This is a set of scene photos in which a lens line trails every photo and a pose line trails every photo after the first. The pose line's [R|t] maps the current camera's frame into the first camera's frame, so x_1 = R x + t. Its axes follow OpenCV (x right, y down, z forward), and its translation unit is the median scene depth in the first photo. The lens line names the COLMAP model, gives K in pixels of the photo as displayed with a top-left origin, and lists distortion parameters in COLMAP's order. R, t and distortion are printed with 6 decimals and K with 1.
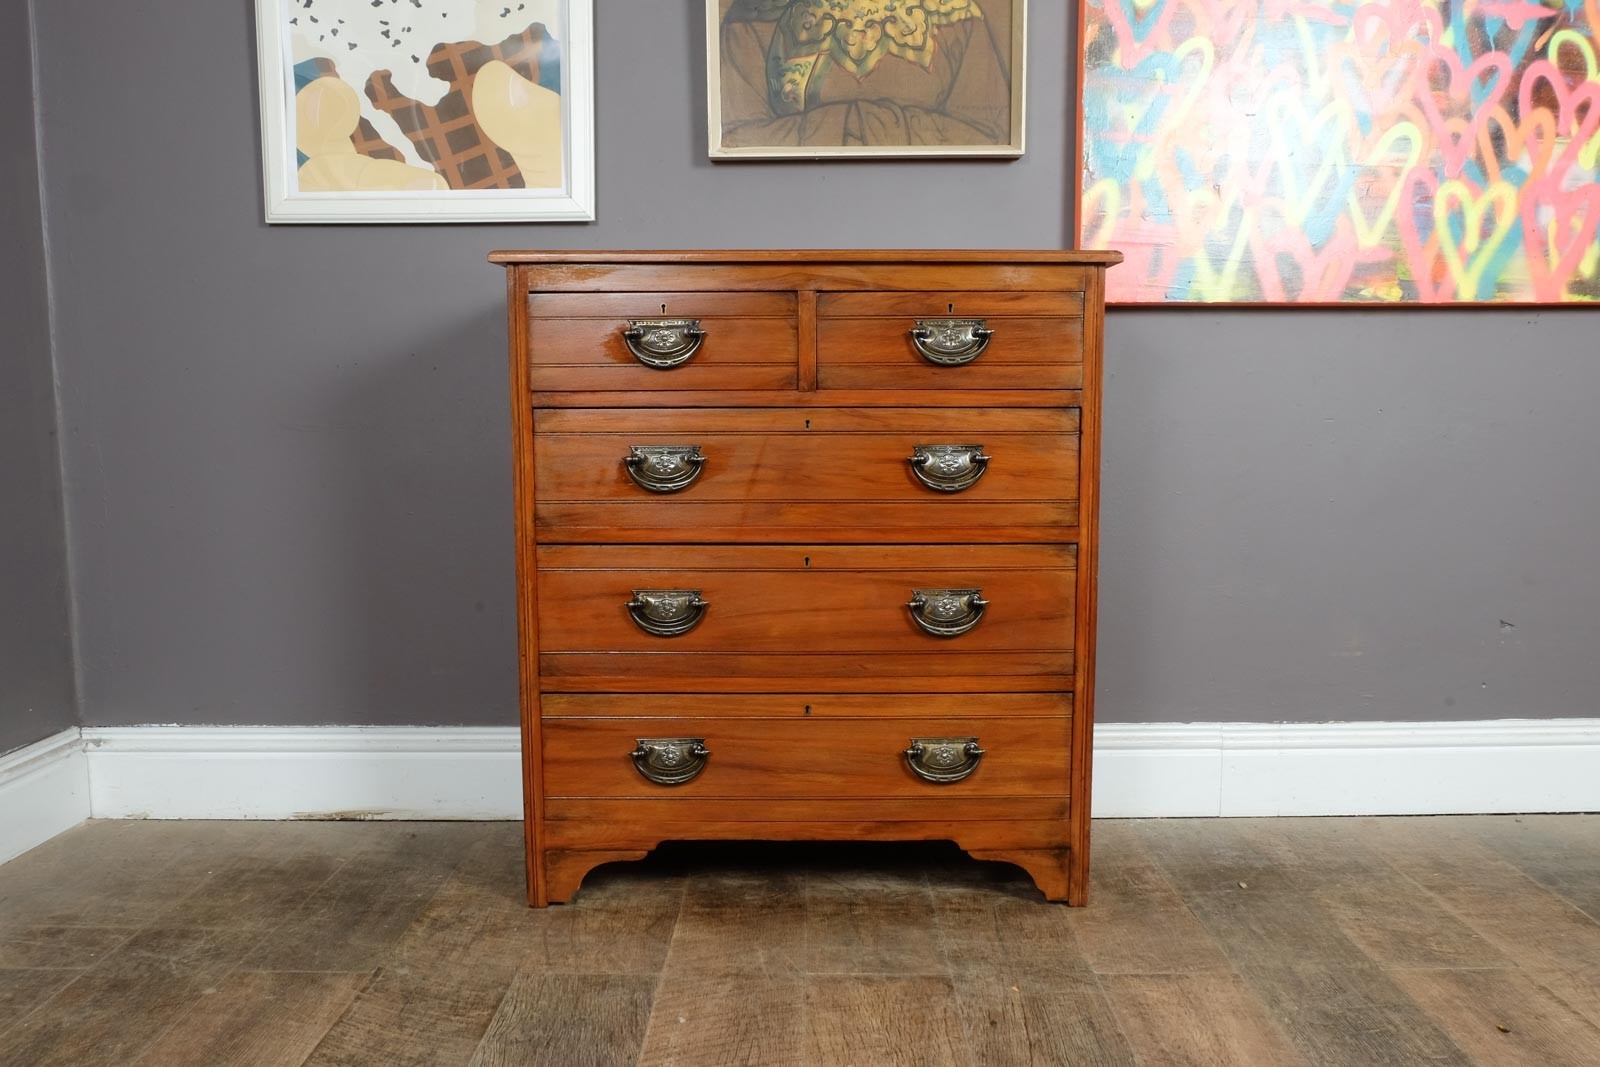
lens RADIAL K [[1292.7, 0, 797.2], [0, 1292.7, 595.1], [0, 0, 1]] dist [-0.041925, 0.052240]
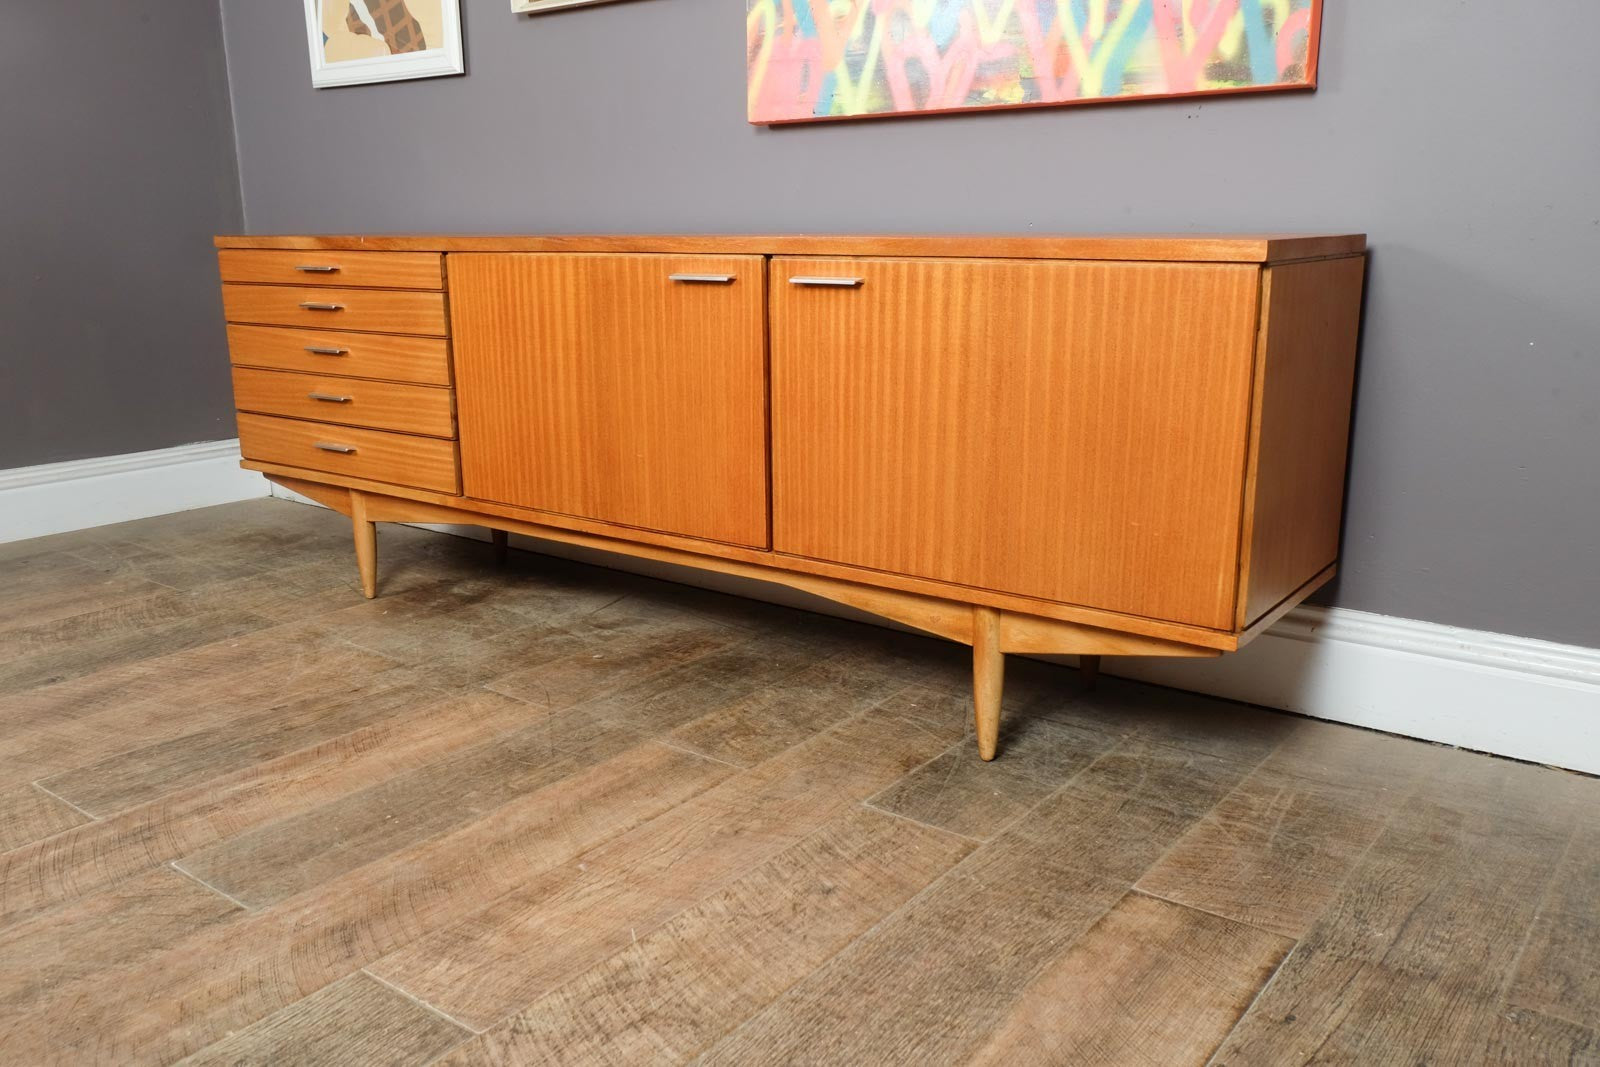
lens RADIAL K [[1292.7, 0, 801.0], [0, 1292.7, 568.6], [0, 0, 1]] dist [-0.041925, 0.052240]
pose [[0.804596, 0.154701, -0.573317, 1.018180], [-0.082865, 0.985273, 0.149568, -0.027813], [0.588012, -0.072834, 0.805566, 0.156061]]
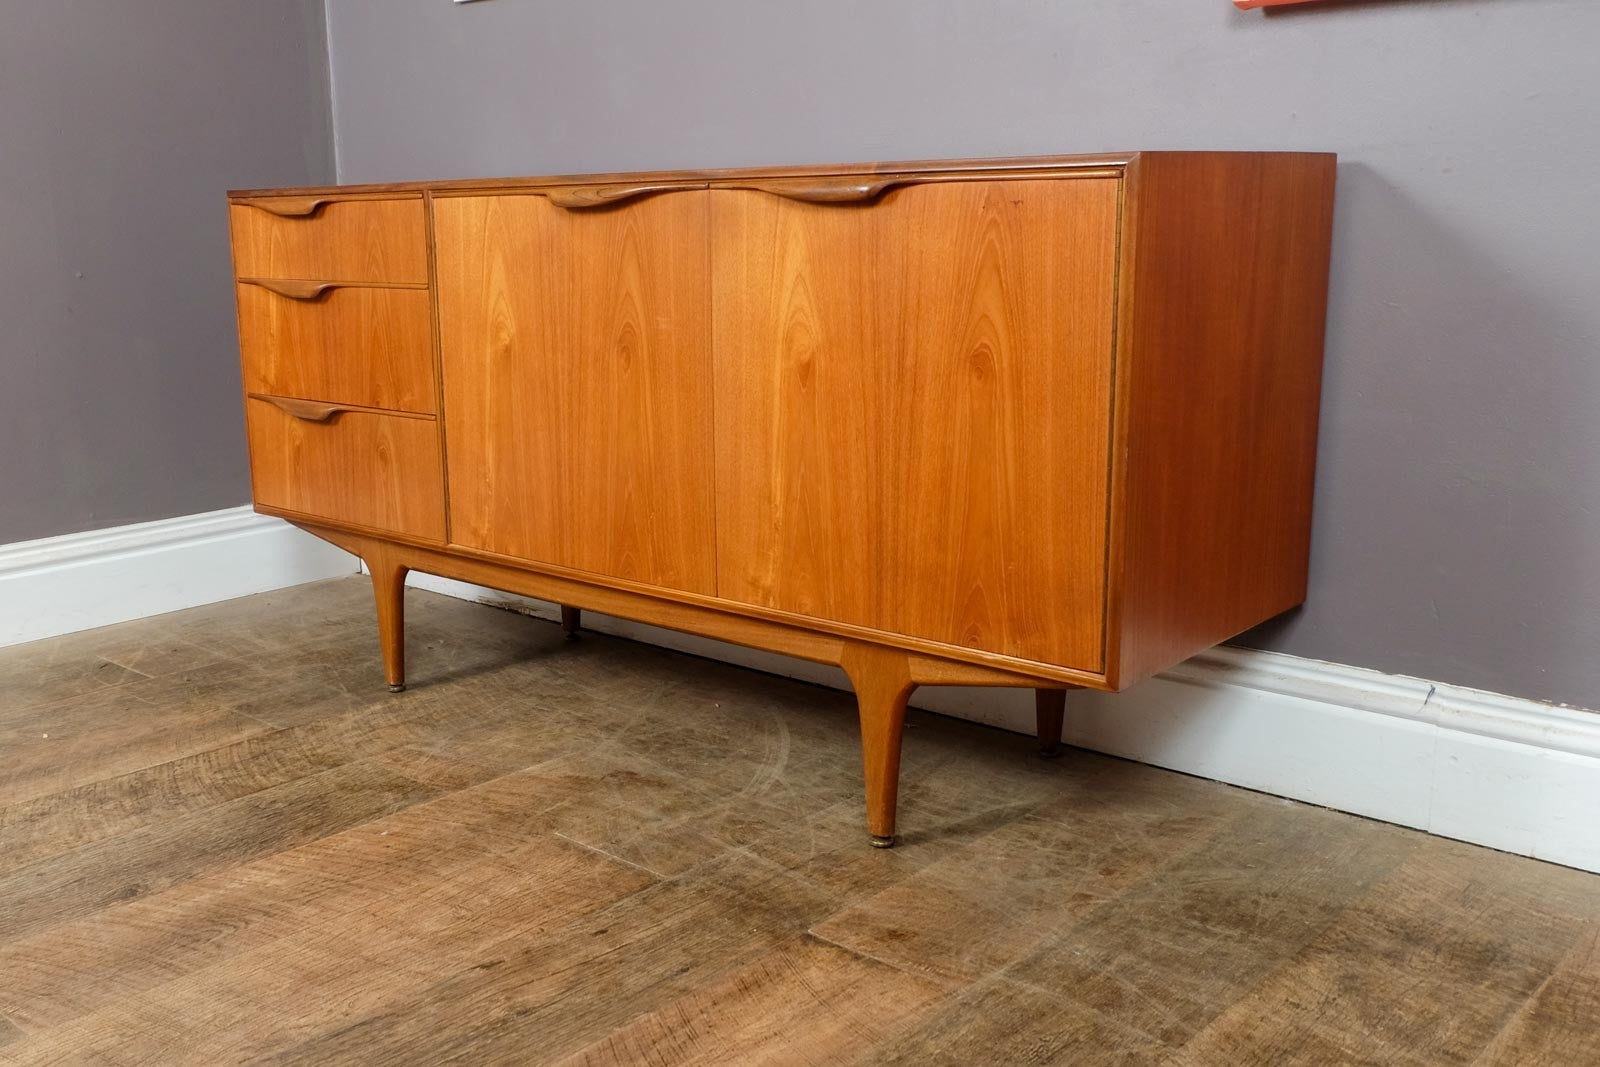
lens RADIAL K [[1561.9, 0, 652.3], [0, 1561.9, 577.4], [0, 0, 1]] dist [0.009817, 0.000000]
pose [[0.718047, 0.146914, -0.680313, 0.659561], [-0.076706, 0.988218, 0.132445, -0.025166], [0.691755, -0.042917, 0.720856, 0.239048]]
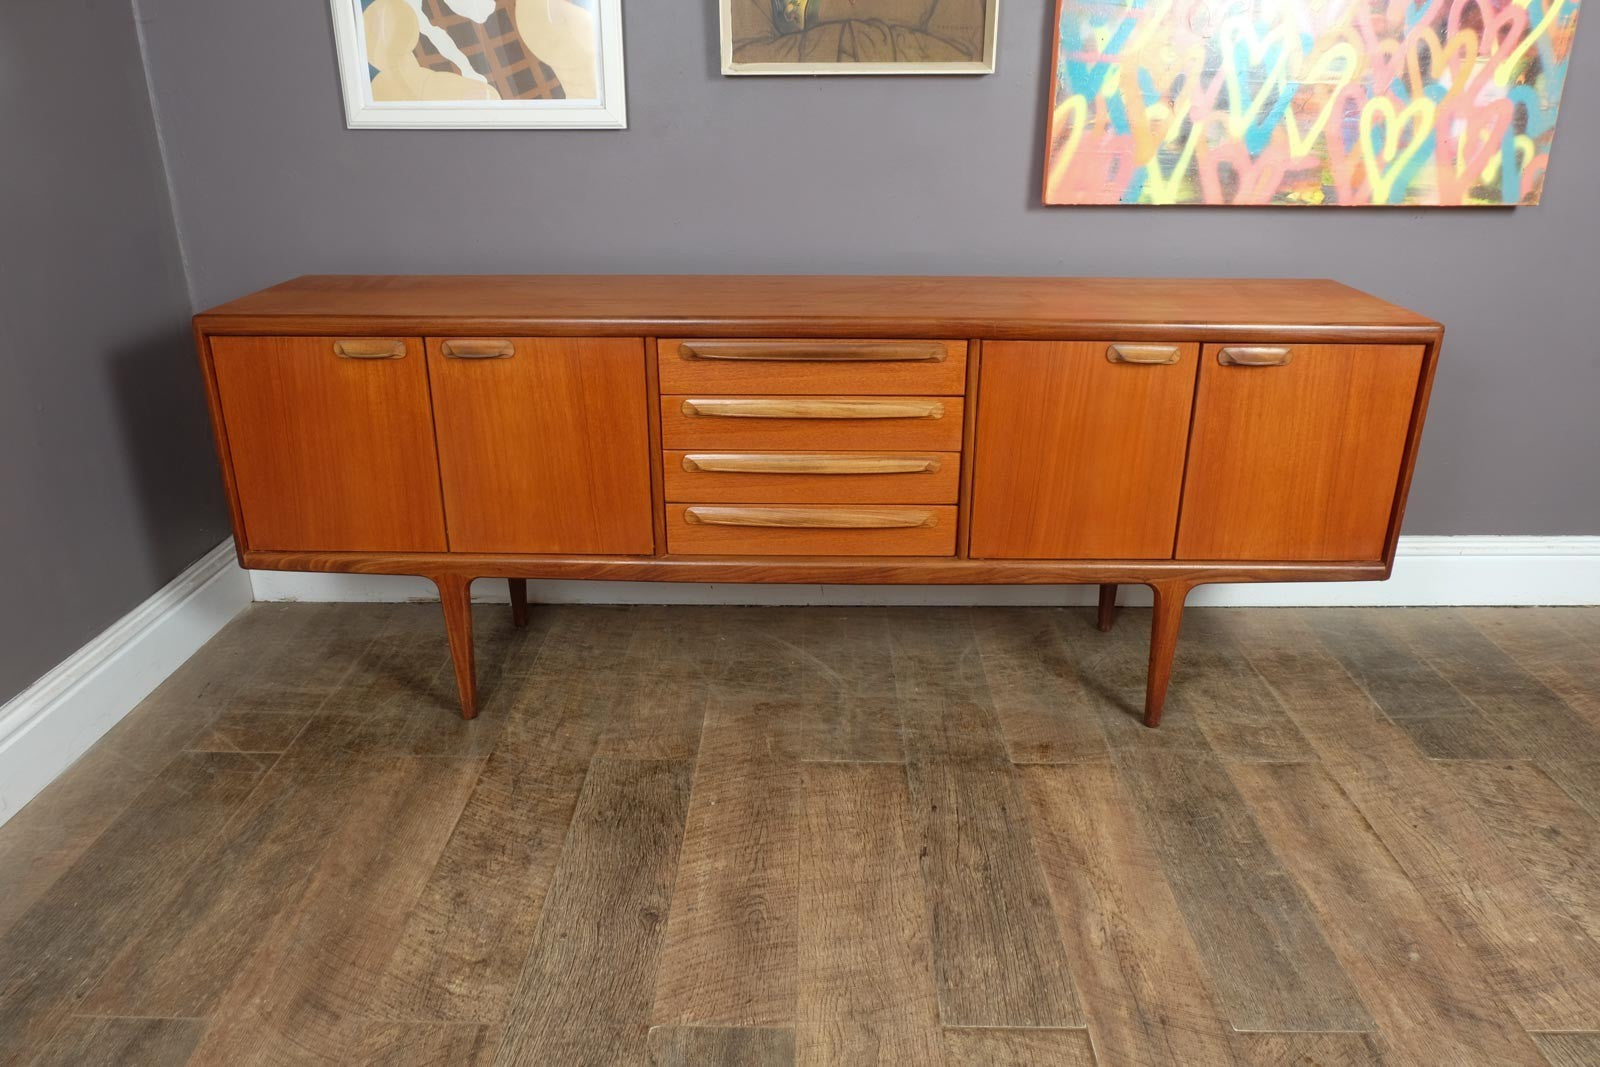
lens RADIAL K [[1112.3, 0, 783.3], [0, 1112.3, 558.3], [0, 0, 1]] dist [-0.046192, 0.042726]
pose [[0.999895, 0.005395, -0.013429, 0.002033], [-0.001752, 0.966206, 0.257767, -0.191066], [0.014366, -0.257716, 0.966114, -0.078891]]
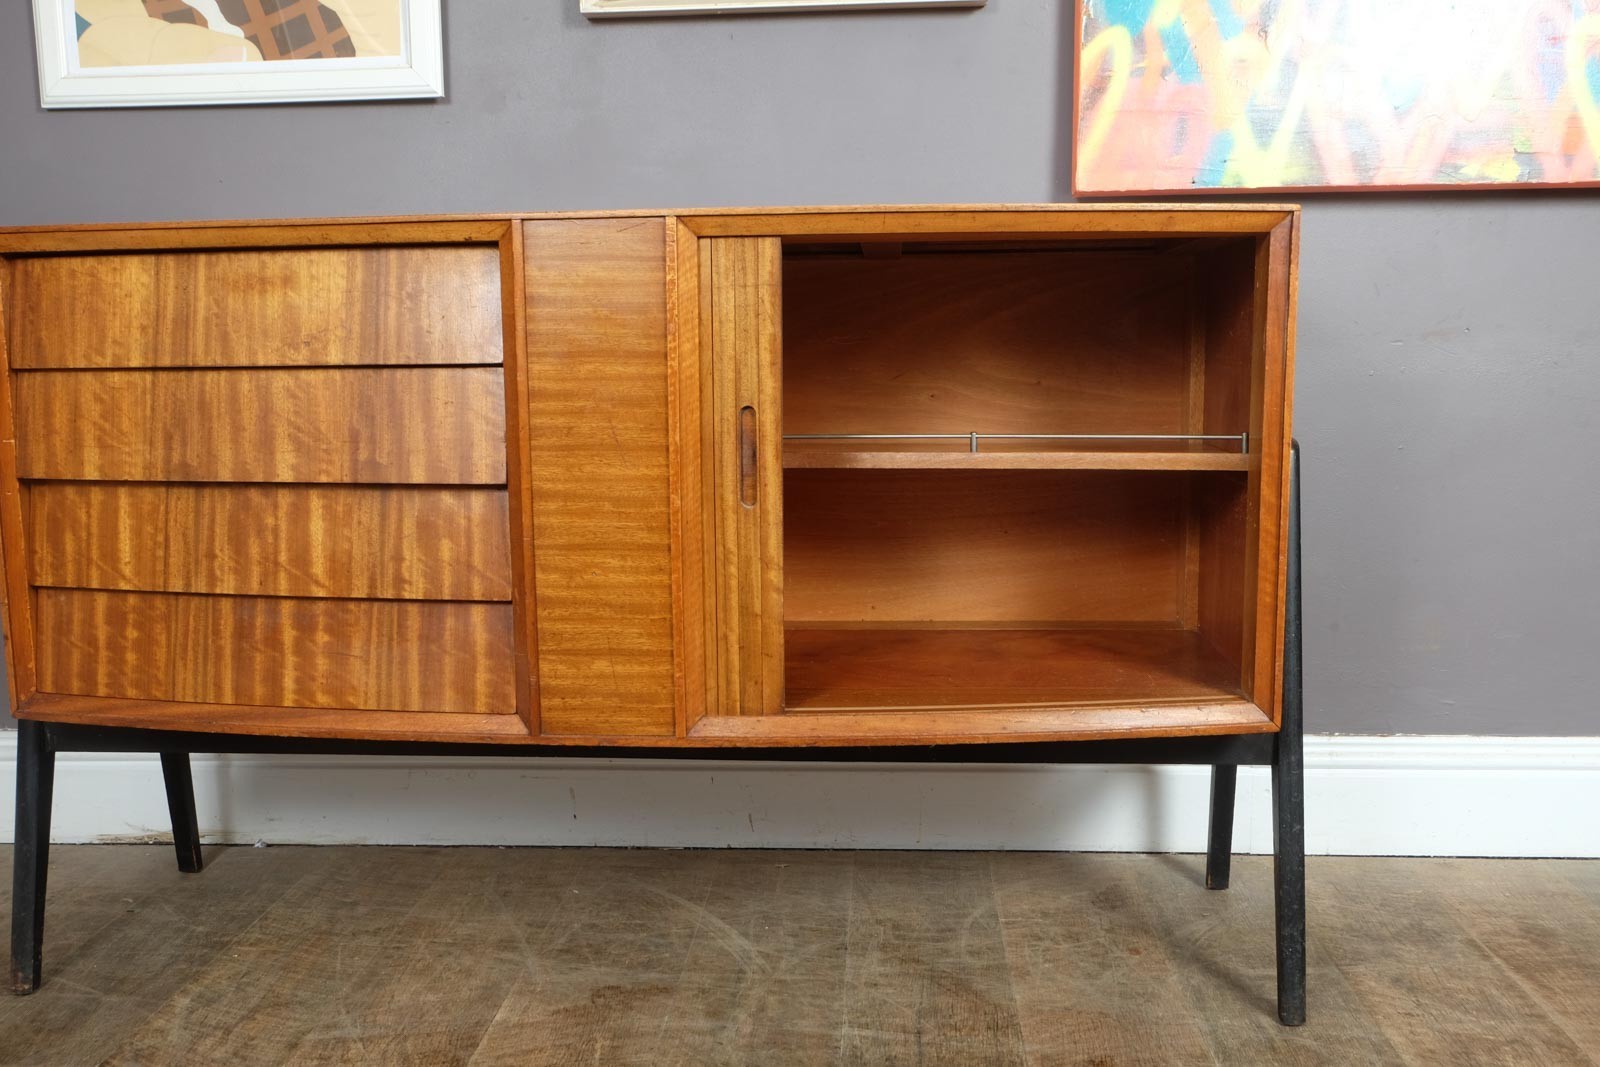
lens RADIAL K [[1448.0, 0, 769.3], [0, 1448.0, 575.8], [0, 0, 1]] dist [-0.022215, 0.000000]
pose [[0.997639, 0.002423, -0.068633, 0.116147], [-0.000842, 0.999734, 0.023049, -0.019487], [0.068670, -0.022937, 0.997376, 0.140000]]
